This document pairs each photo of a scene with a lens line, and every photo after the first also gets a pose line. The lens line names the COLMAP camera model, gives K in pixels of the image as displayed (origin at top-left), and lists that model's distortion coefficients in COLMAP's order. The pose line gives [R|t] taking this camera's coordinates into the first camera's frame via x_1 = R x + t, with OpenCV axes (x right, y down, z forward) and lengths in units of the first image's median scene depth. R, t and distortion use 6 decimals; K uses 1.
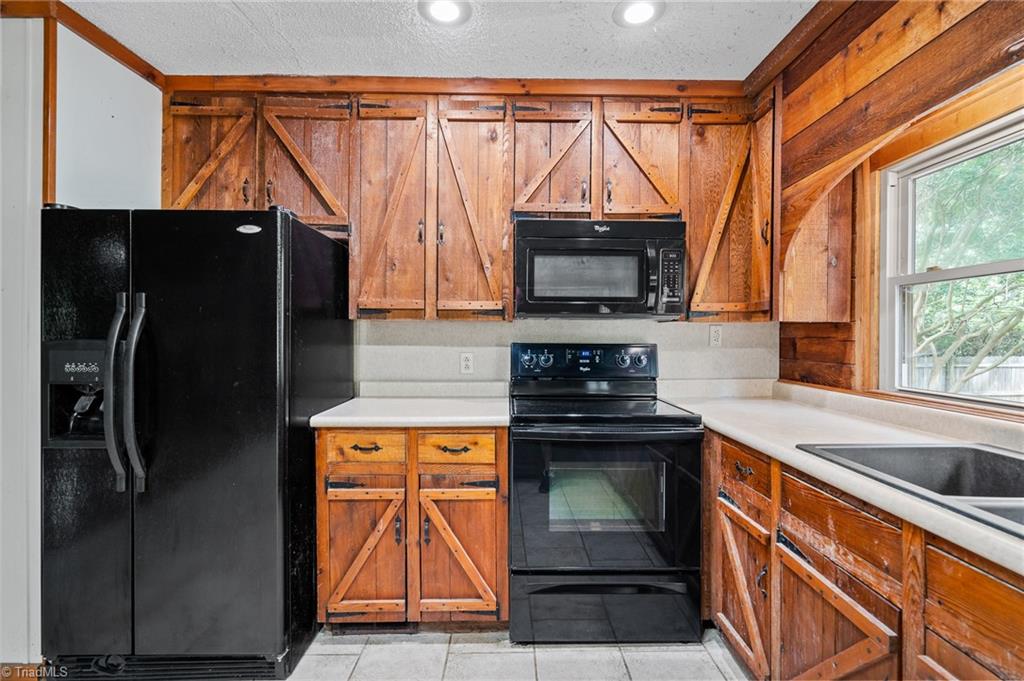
lens RADIAL K [[467.3, 0, 513.4], [0, 467.3, 337.3], [0, 0, 1]] dist [-0.003297, 0.001702]
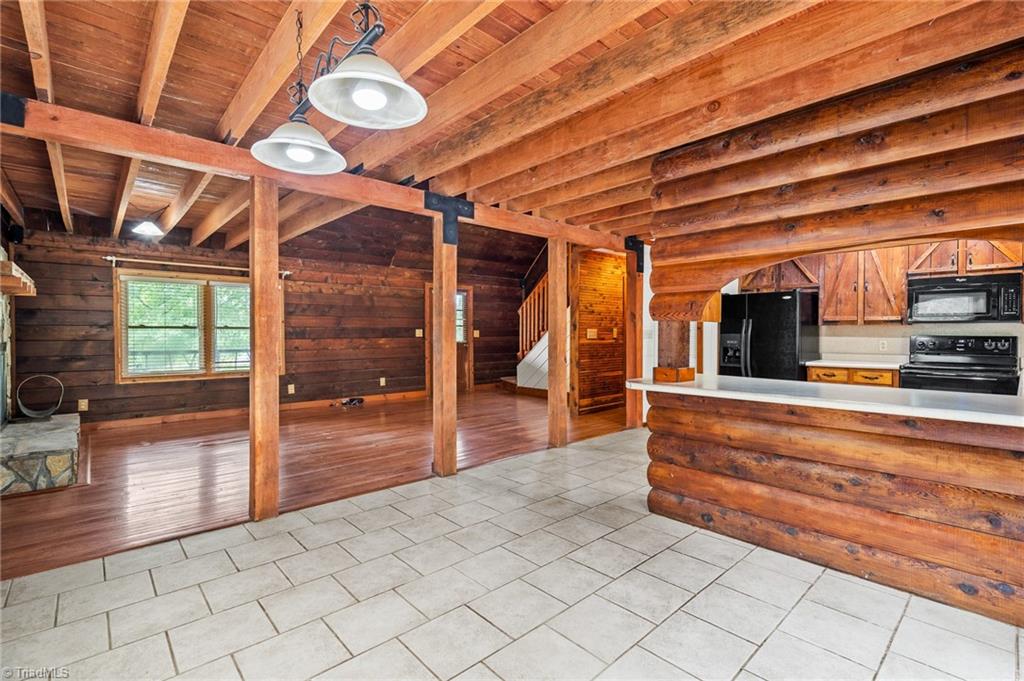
lens RADIAL K [[467.3, 0, 514.3], [0, 467.3, 337.9], [0, 0, 1]] dist [-0.003297, 0.001702]
pose [[0.670687, 0.004802, -0.741725, 0.380228], [-0.000687, 0.999983, 0.005852, 0.012531], [0.741741, -0.003415, 0.670678, -1.780416]]
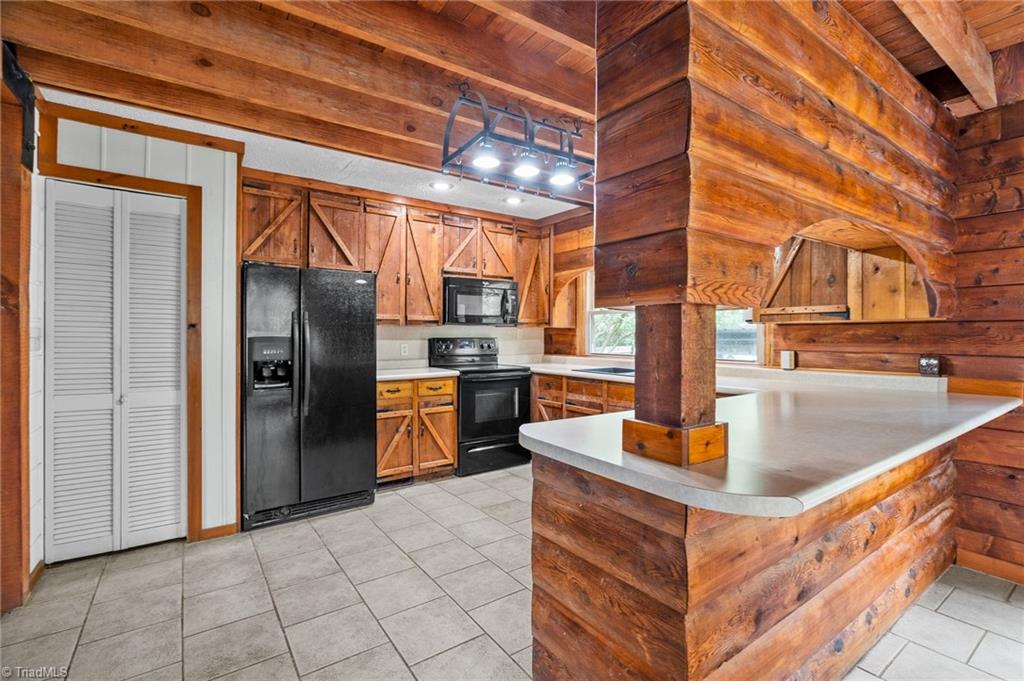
lens RADIAL K [[467.3, 0, 514.8], [0, 467.3, 337.4], [0, 0, 1]] dist [-0.003297, 0.001702]
pose [[0.821137, -0.007767, 0.570678, -0.886370], [0.006045, 0.999970, 0.004912, 0.003561], [-0.570699, -0.000583, 0.821159, -0.792083]]
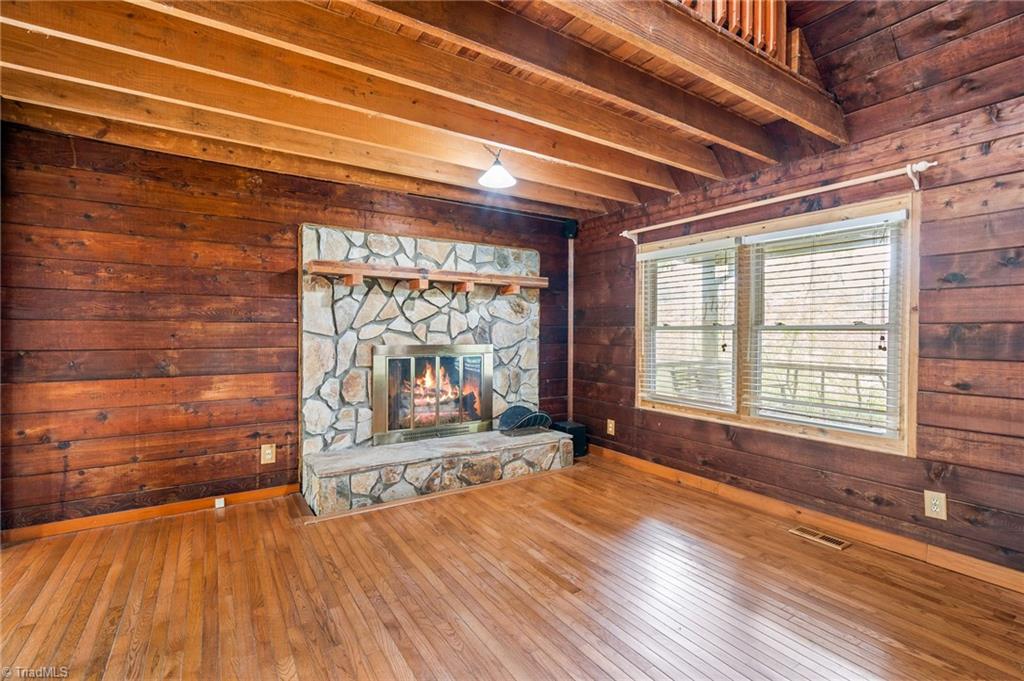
lens RADIAL K [[467.3, 0, 514.3], [0, 467.3, 337.1], [0, 0, 1]] dist [-0.003297, 0.001702]
pose [[-0.837937, -0.005857, -0.545735, -1.712003], [-0.013964, 0.999845, 0.010710, -0.008743], [0.545588, 0.016595, -0.837889, -0.315275]]
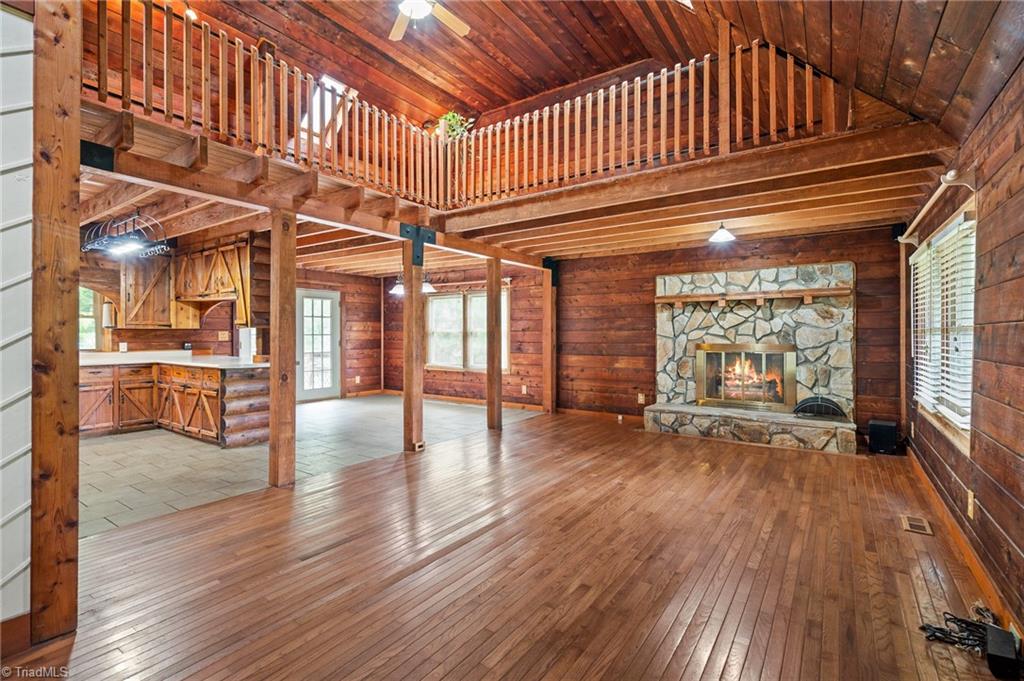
lens RADIAL K [[467.3, 0, 512.0], [0, 467.3, 333.6], [0, 0, 1]] dist [-0.003297, 0.001702]
pose [[-0.819381, -0.006337, 0.573215, -2.940944], [-0.003837, 0.999977, 0.005571, -0.022885], [-0.573237, 0.002365, -0.819386, 0.900622]]
